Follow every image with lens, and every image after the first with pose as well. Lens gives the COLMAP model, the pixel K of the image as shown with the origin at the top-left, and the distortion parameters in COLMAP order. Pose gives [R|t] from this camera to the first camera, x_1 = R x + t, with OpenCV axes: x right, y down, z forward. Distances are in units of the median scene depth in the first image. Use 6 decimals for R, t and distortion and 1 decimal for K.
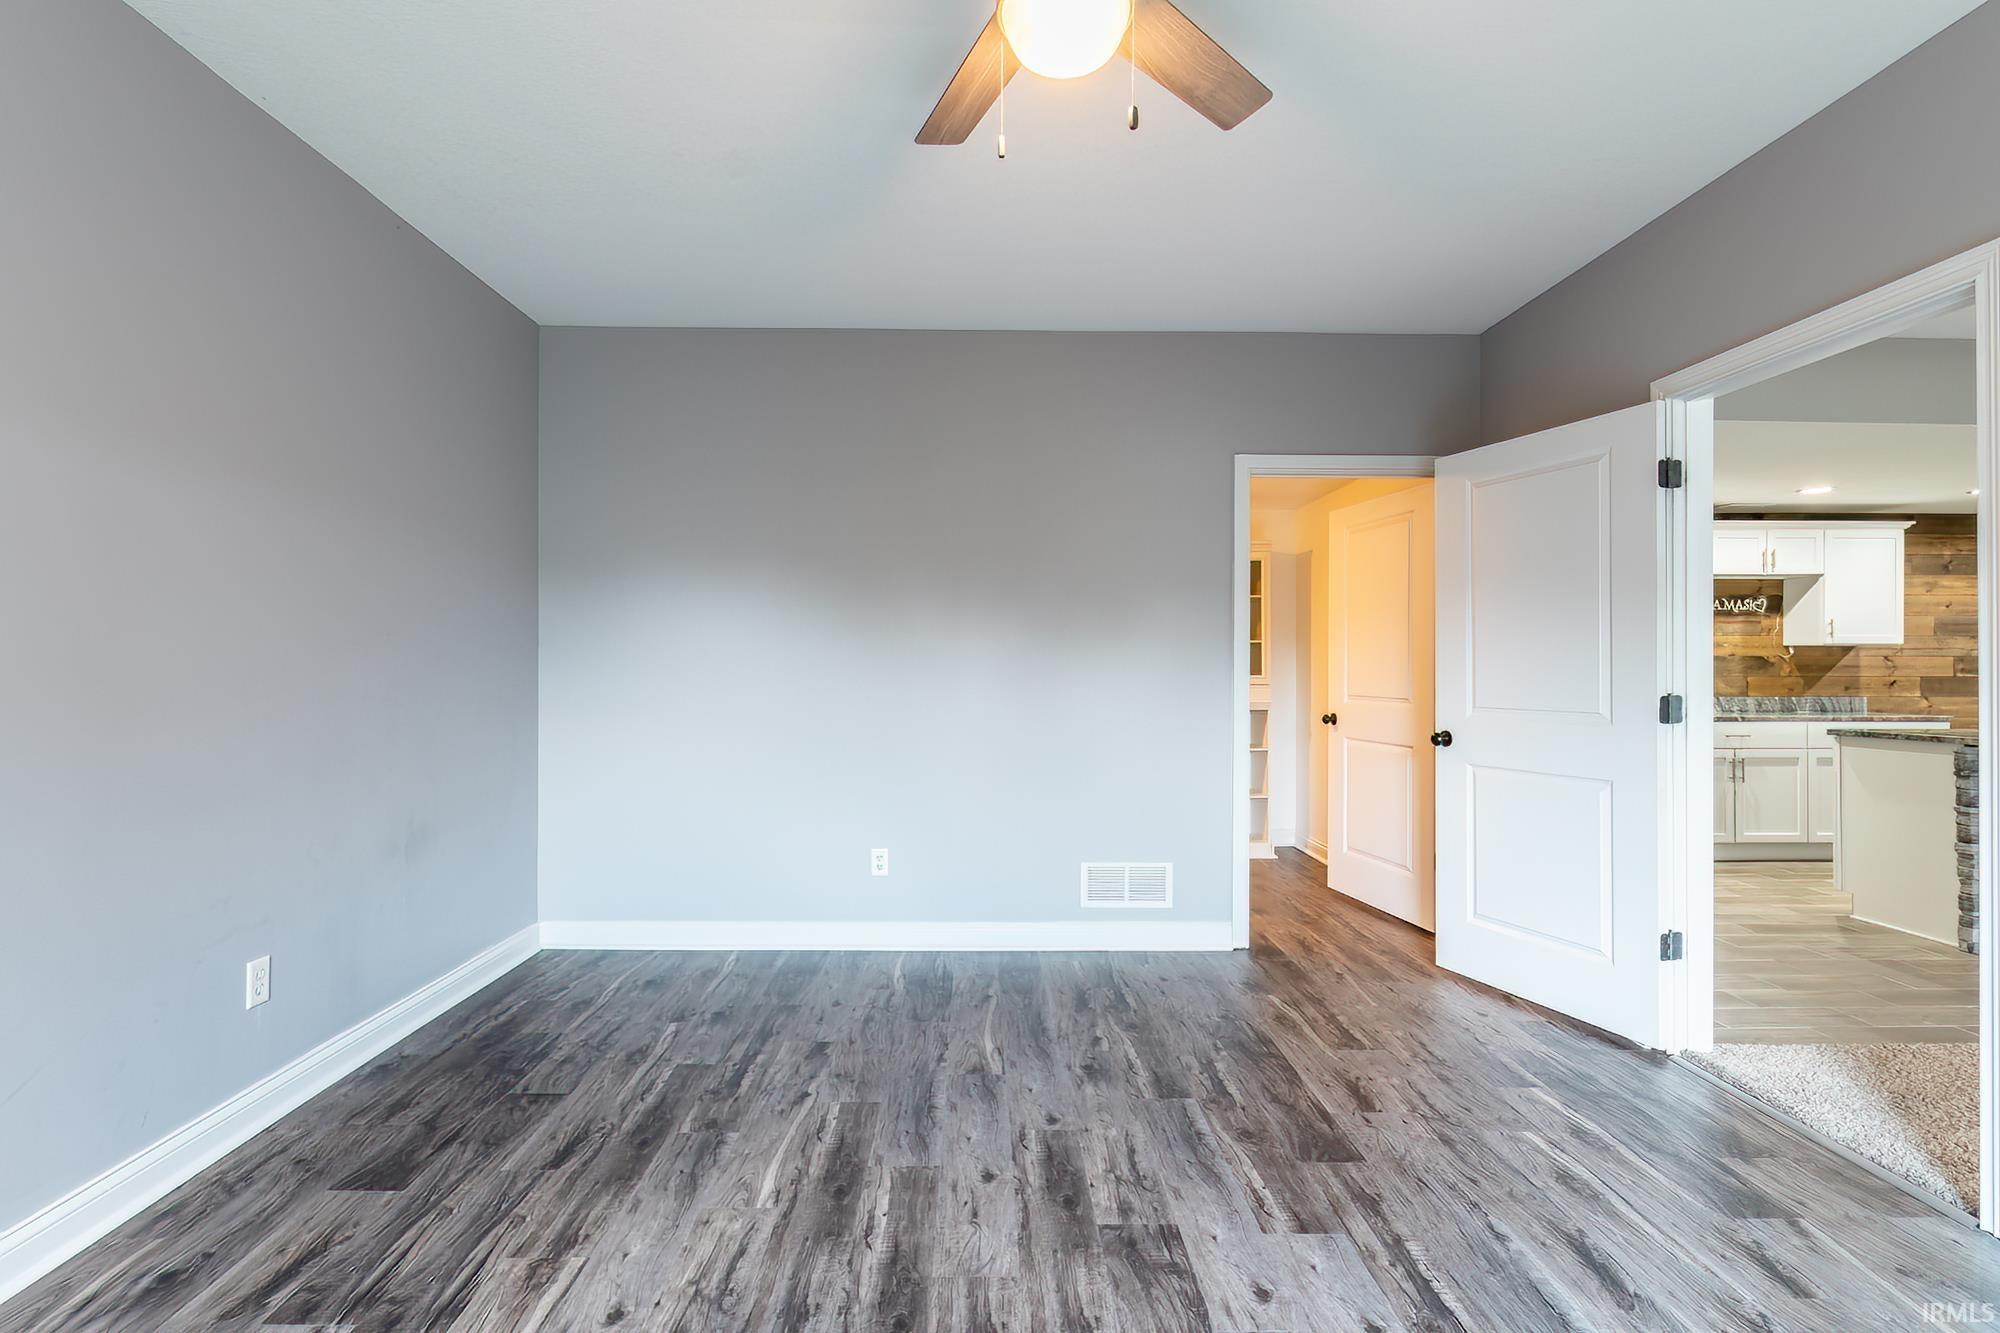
lens RADIAL K [[975.2, 0, 995.0], [0, 975.2, 661.2], [0, 0, 1]] dist [-0.003451, 0.001737]
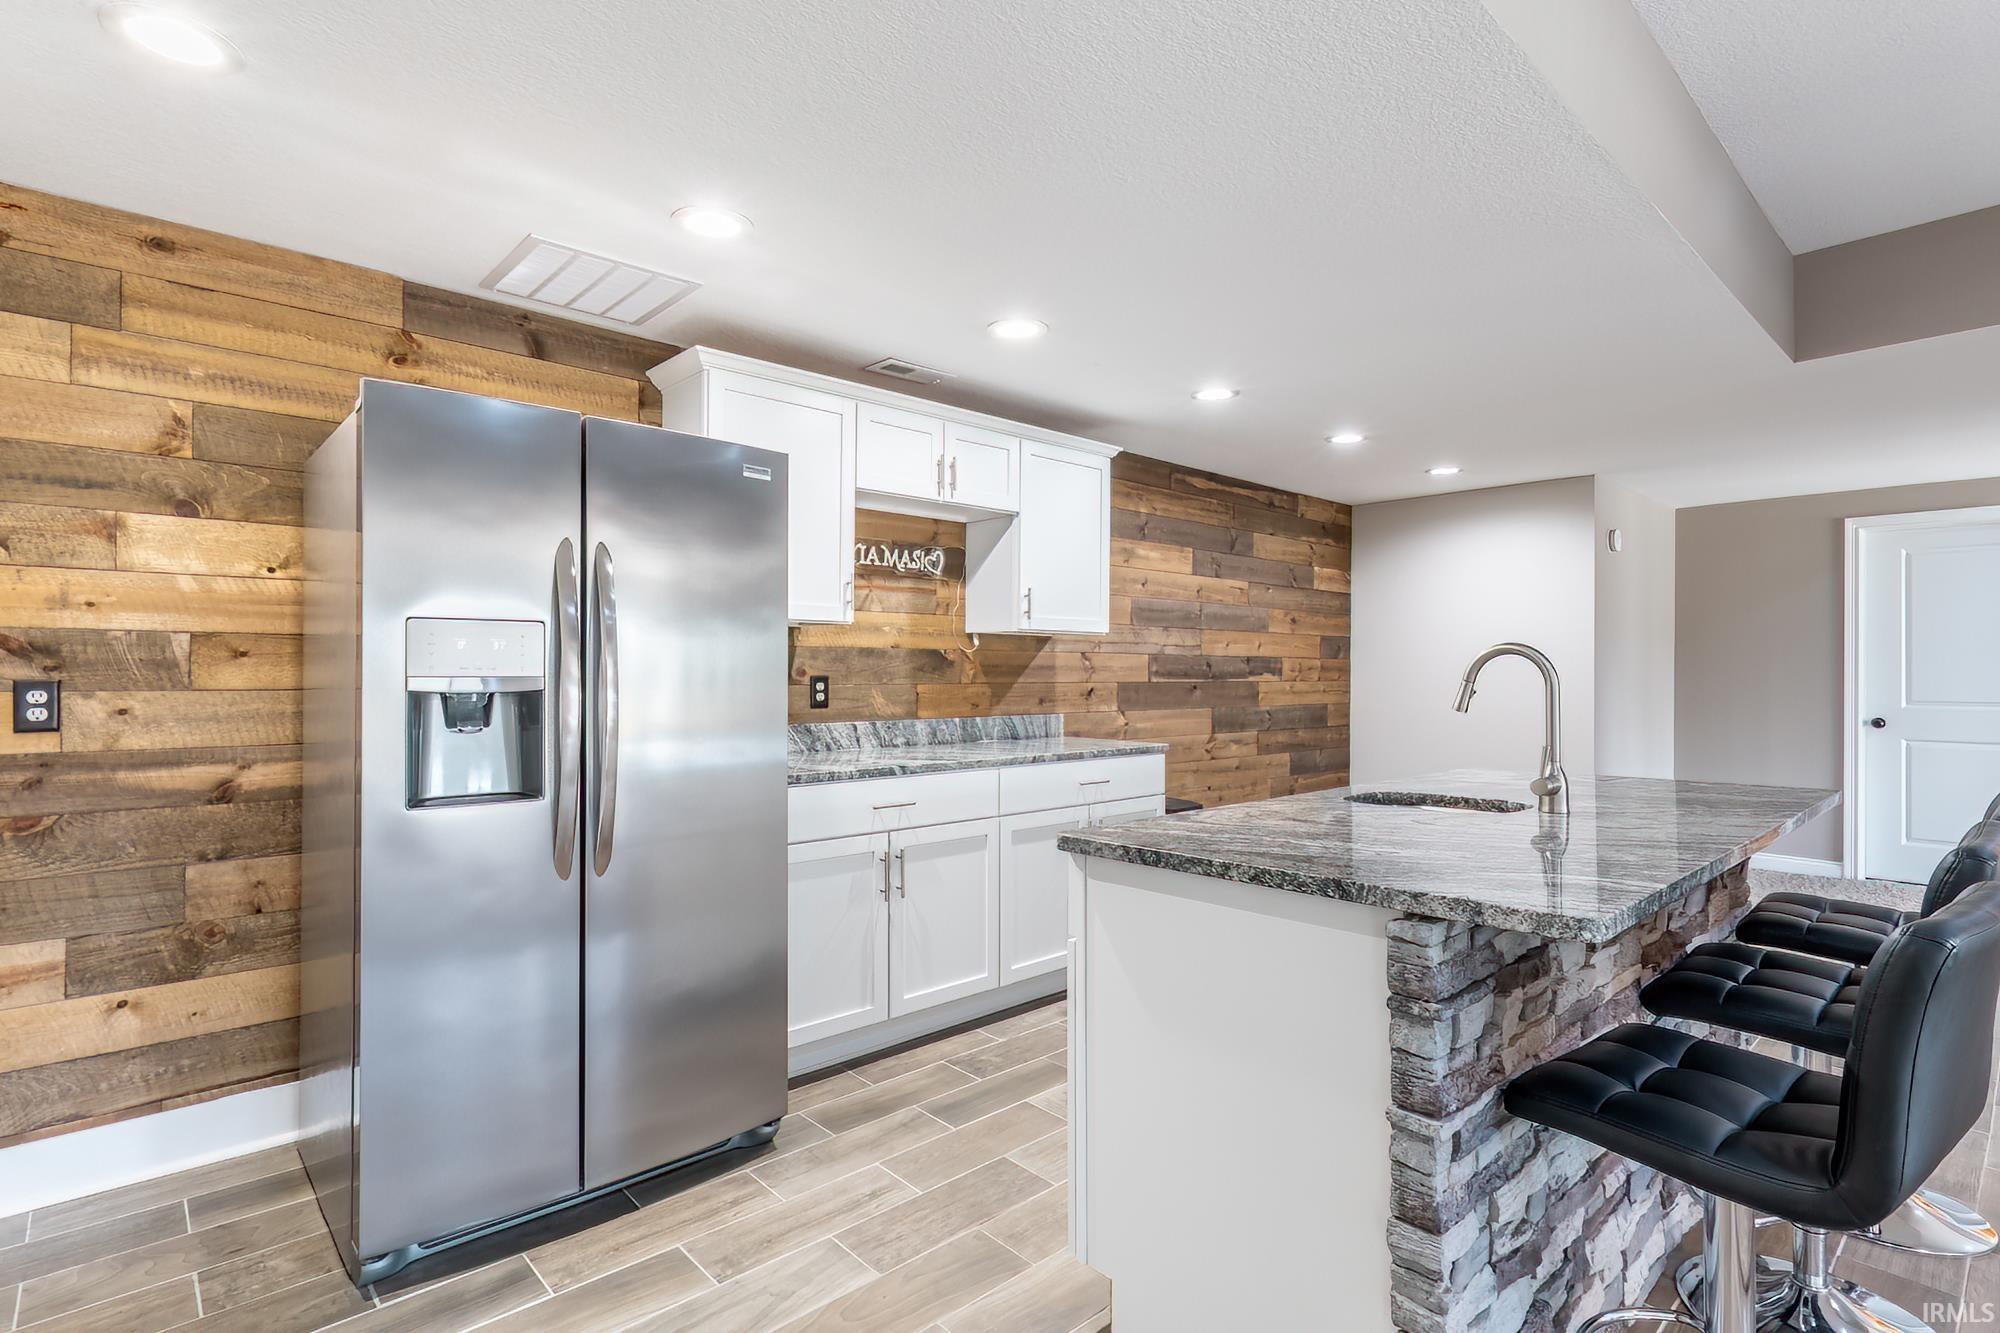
lens RADIAL K [[975.2, 0, 1017.5], [0, 975.2, 672.2], [0, 0, 1]] dist [-0.003451, 0.001737]
pose [[0.741979, -0.000345, 0.670423, 0.428573], [-0.005751, 0.999960, 0.006880, 0.004070], [-0.670398, -0.008960, 0.741948, 0.530180]]
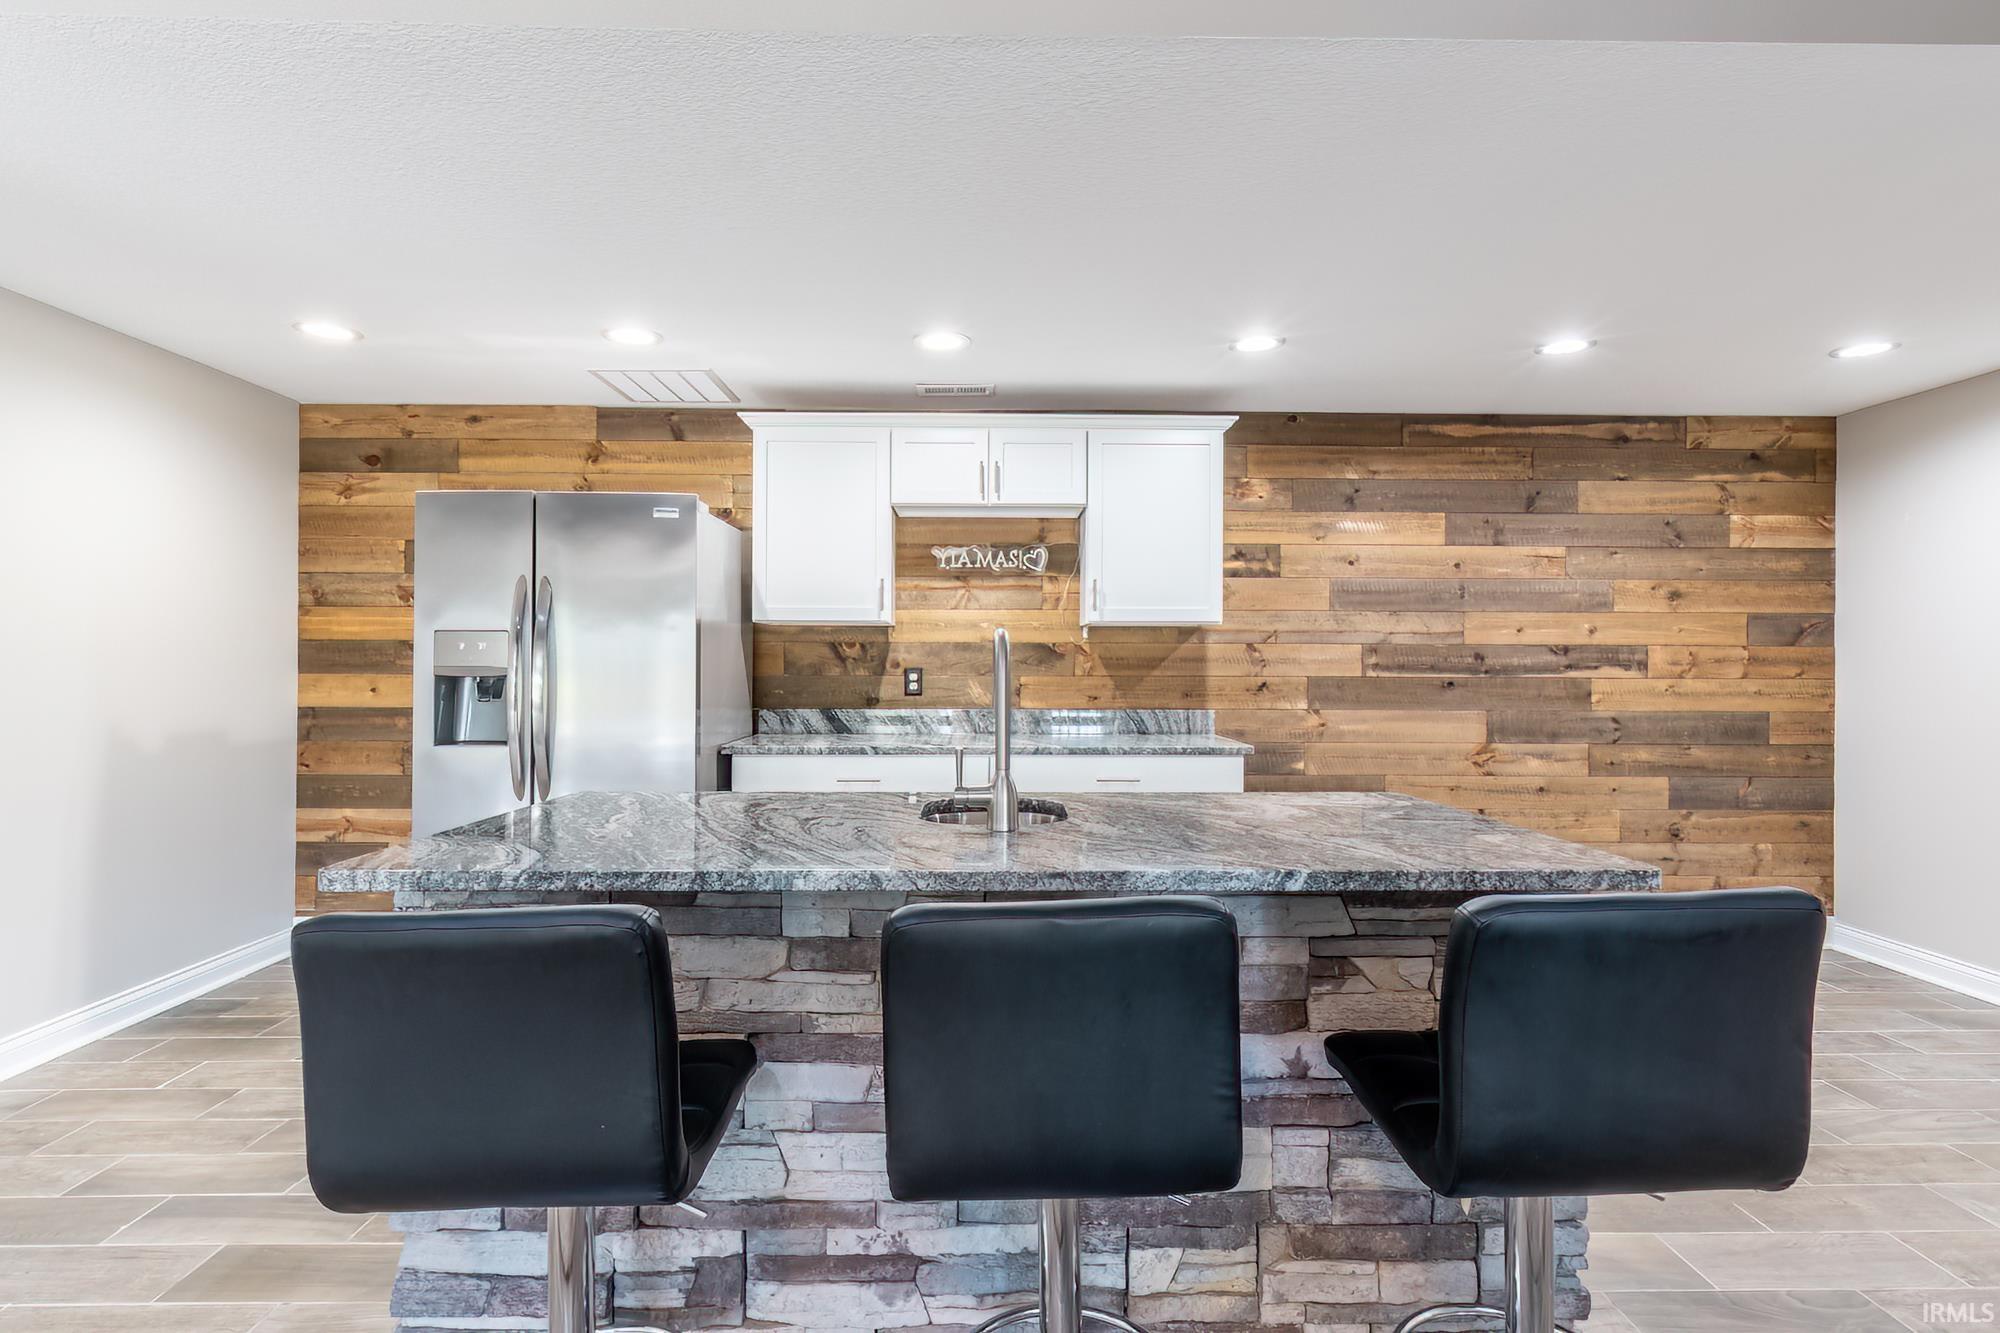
lens RADIAL K [[975.2, 0, 1013.1], [0, 975.2, 664.0], [0, 0, 1]] dist [-0.003451, 0.001737]
pose [[0.999993, 0.001046, 0.003717, 0.766935], [-0.001062, 0.999990, 0.004228, 0.005299], [-0.003713, -0.004232, 0.999984, 0.386058]]
